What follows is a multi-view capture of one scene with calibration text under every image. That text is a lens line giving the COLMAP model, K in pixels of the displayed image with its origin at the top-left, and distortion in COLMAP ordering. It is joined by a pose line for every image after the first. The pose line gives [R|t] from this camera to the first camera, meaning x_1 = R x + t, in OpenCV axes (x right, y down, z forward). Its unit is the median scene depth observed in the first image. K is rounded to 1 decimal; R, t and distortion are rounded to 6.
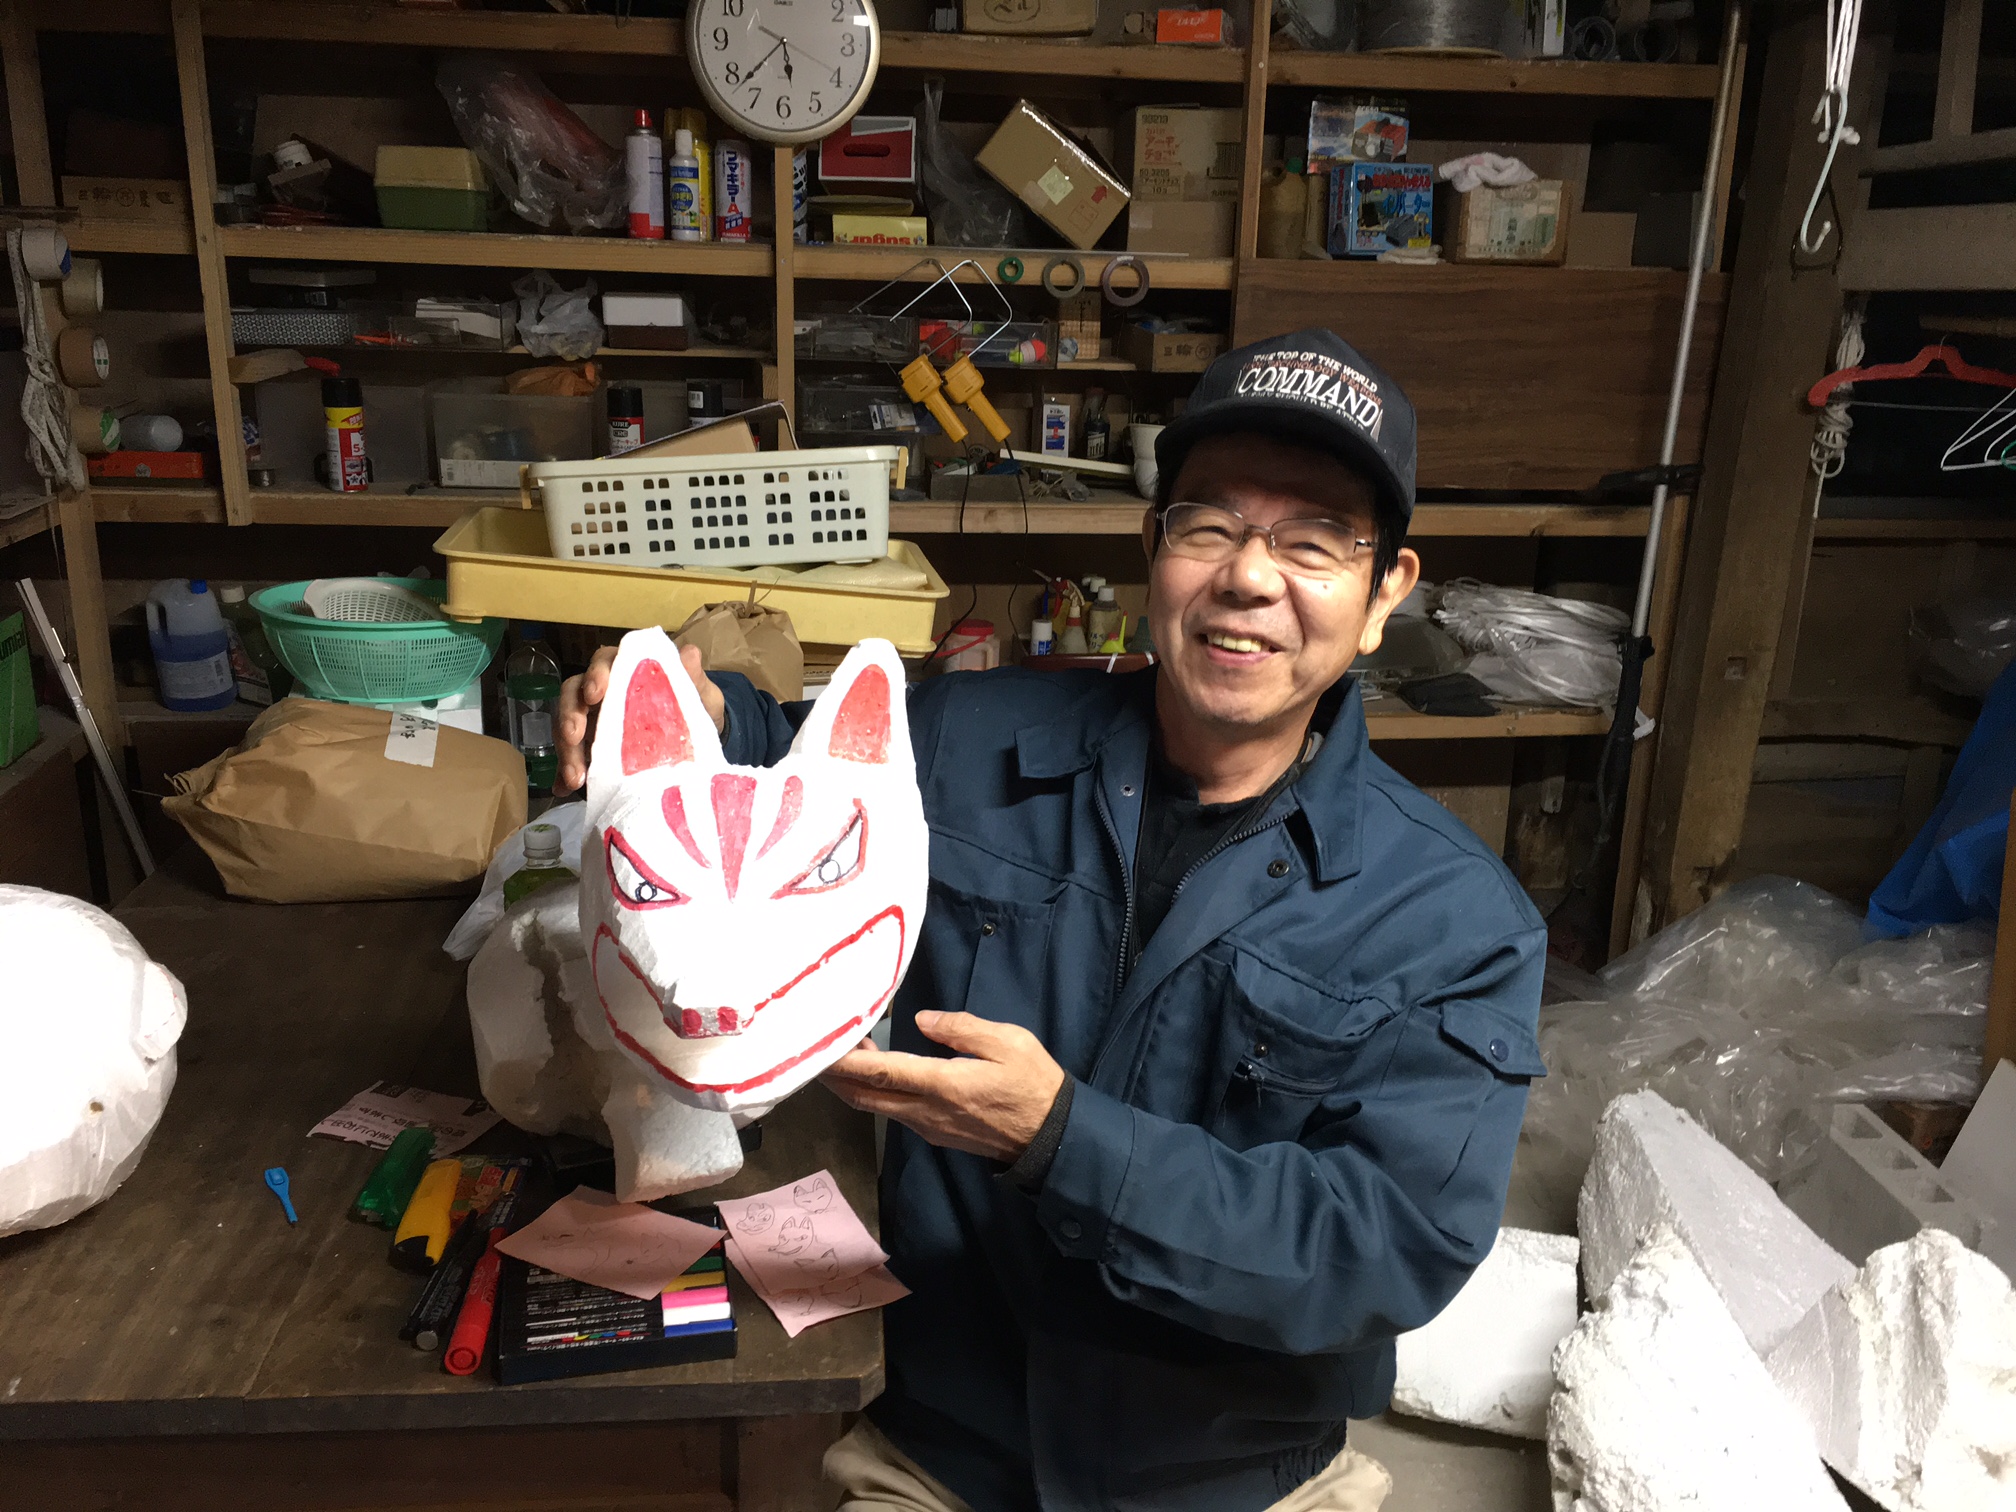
lens RADIAL K [[1693.4, 0, 1011.9], [0, 1693.4, 764.4], [0, 0, 1]] dist [0.085107, -0.125065]
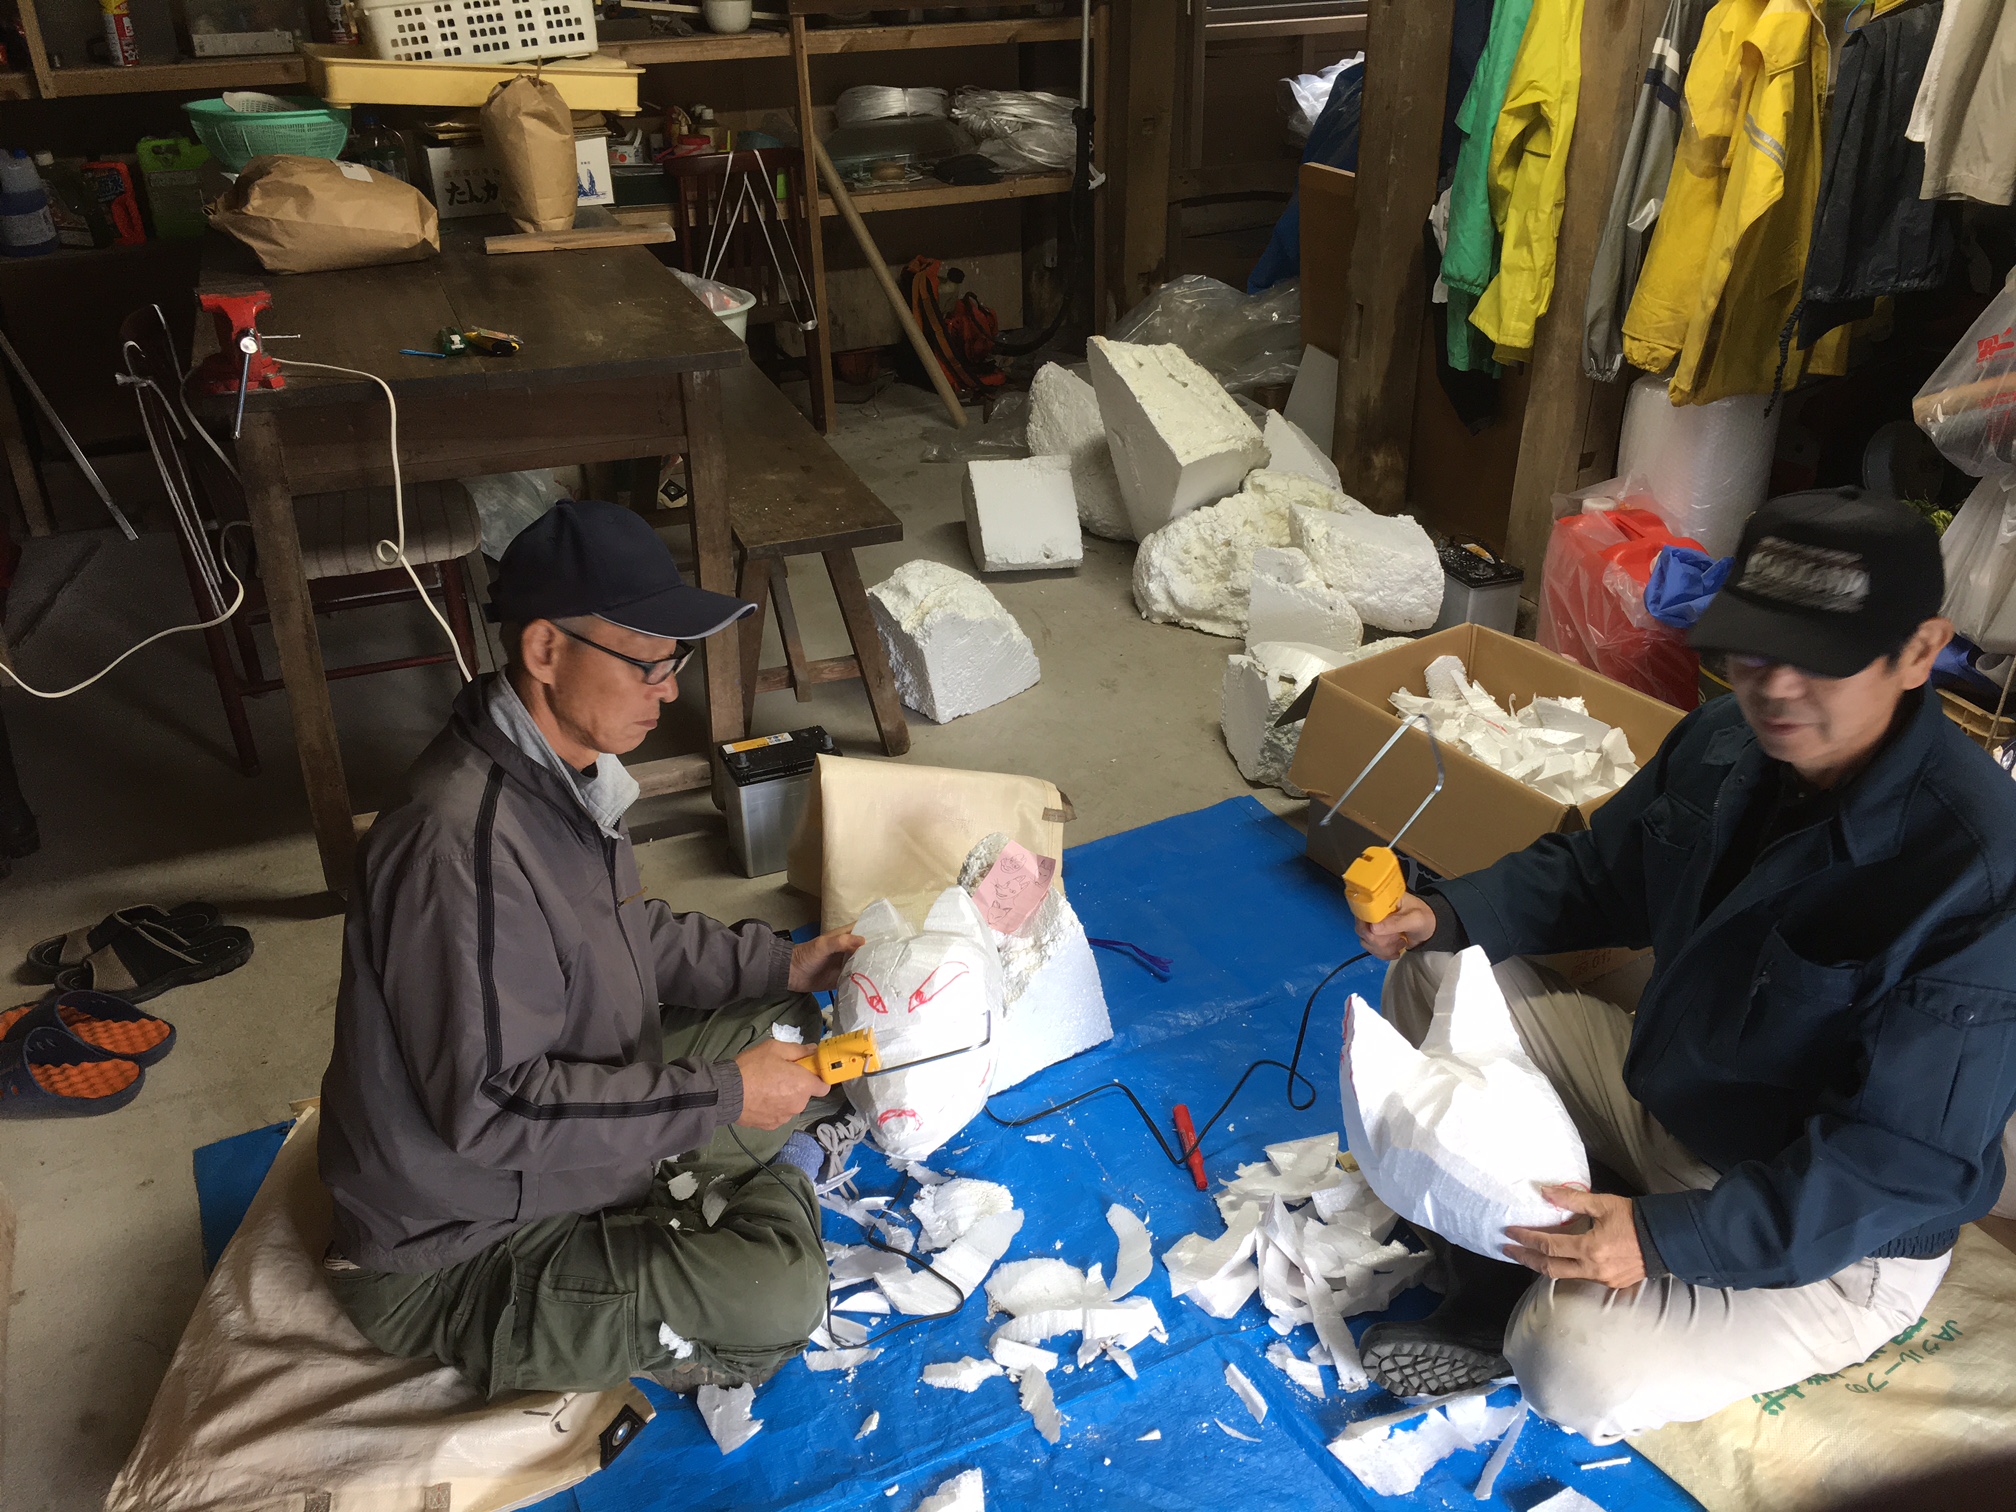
lens RADIAL K [[1682.9, 0, 1013.0], [0, 1682.9, 760.8], [0, 0, 1]] dist [0.089763, -0.132501]
pose [[0.959723, -0.167988, 0.225195, -0.123149], [0.119995, 0.969854, 0.212093, 0.159977], [-0.254035, -0.176529, 0.950949, -0.501252]]
